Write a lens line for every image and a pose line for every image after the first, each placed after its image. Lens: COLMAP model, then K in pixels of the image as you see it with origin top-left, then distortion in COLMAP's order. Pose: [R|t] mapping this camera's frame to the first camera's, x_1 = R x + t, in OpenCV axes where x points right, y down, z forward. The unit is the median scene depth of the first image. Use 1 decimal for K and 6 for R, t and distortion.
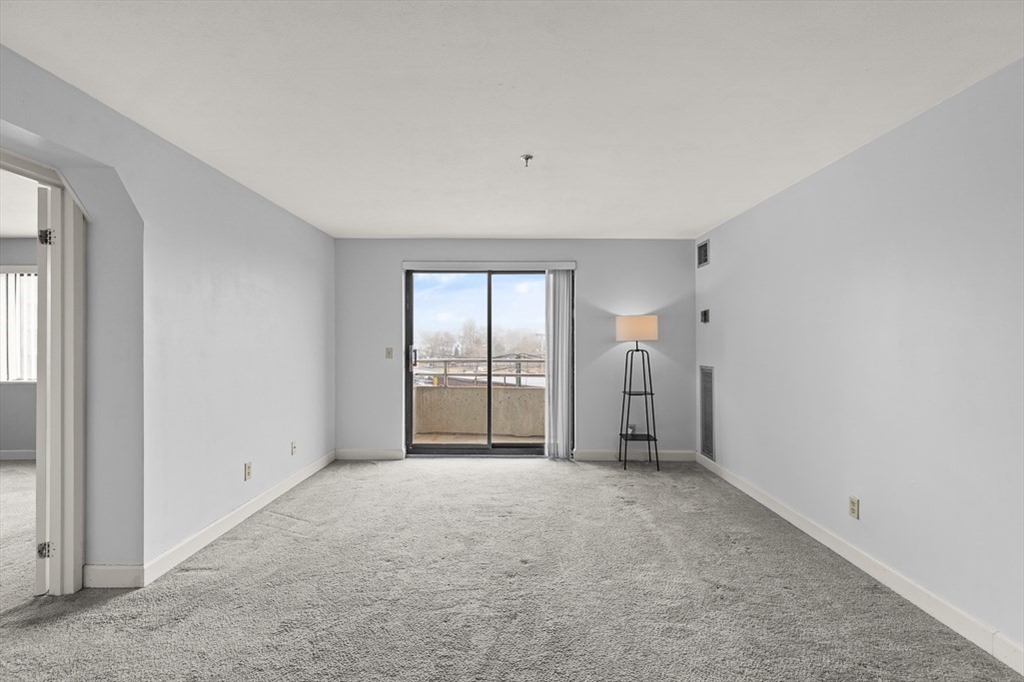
lens RADIAL K [[472.9, 0, 501.5], [0, 472.9, 339.8], [0, 0, 1]] dist [0.001138, 0.000009]
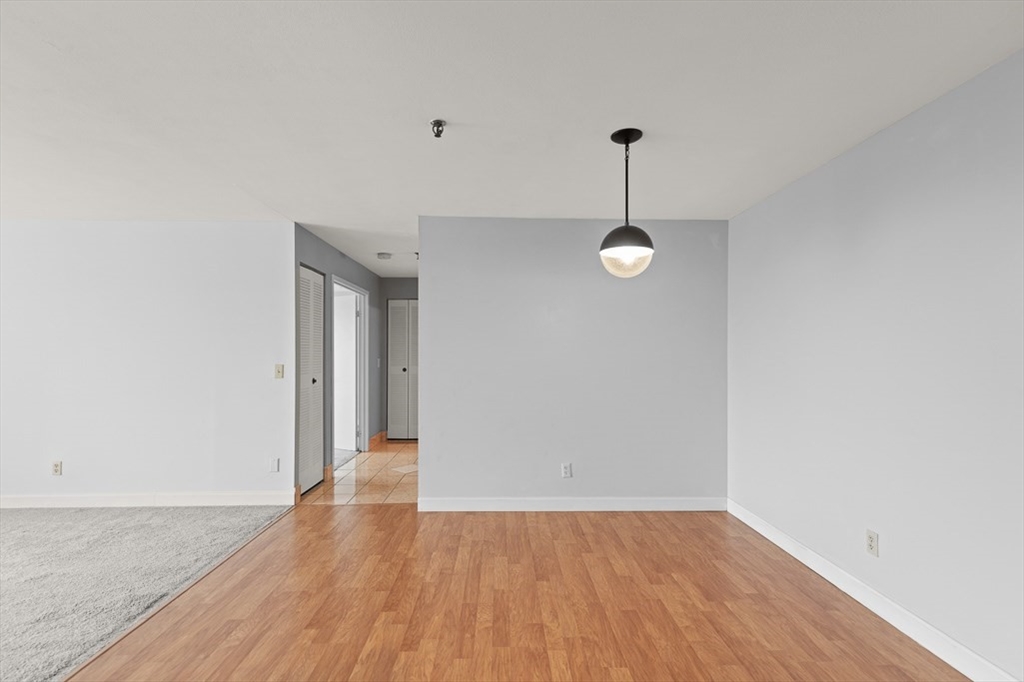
lens RADIAL K [[463.2, 0, 513.6], [0, 463.2, 352.6], [0, 0, 1]] dist [0.001538, 0.000080]
pose [[-0.048945, -0.000022, 0.998801, -0.411617], [-0.000542, 1.000000, -0.000004, 0.000279], [-0.998801, -0.000541, -0.048945, -0.179948]]
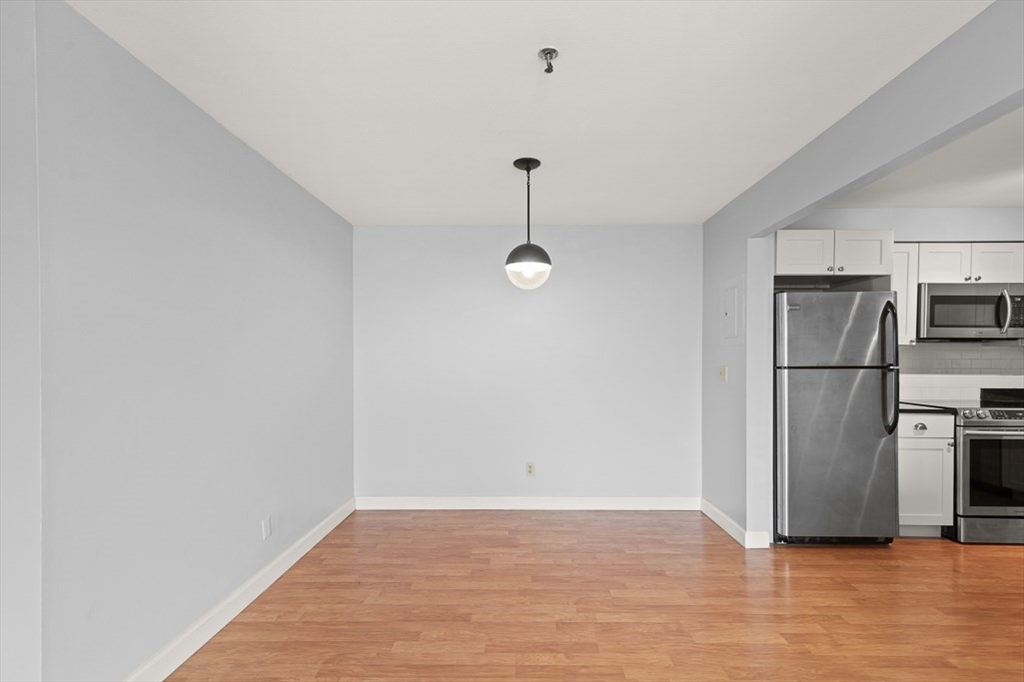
lens RADIAL K [[461.8, 0, 517.3], [0, 461.8, 358.0], [0, 0, 1]] dist [0.002861, -0.000005]
pose [[-0.999992, 0.000143, 0.003923, 0.064526], [0.000170, 0.999976, 0.006899, -0.000793], [-0.003922, 0.006900, -0.999969, 0.217915]]
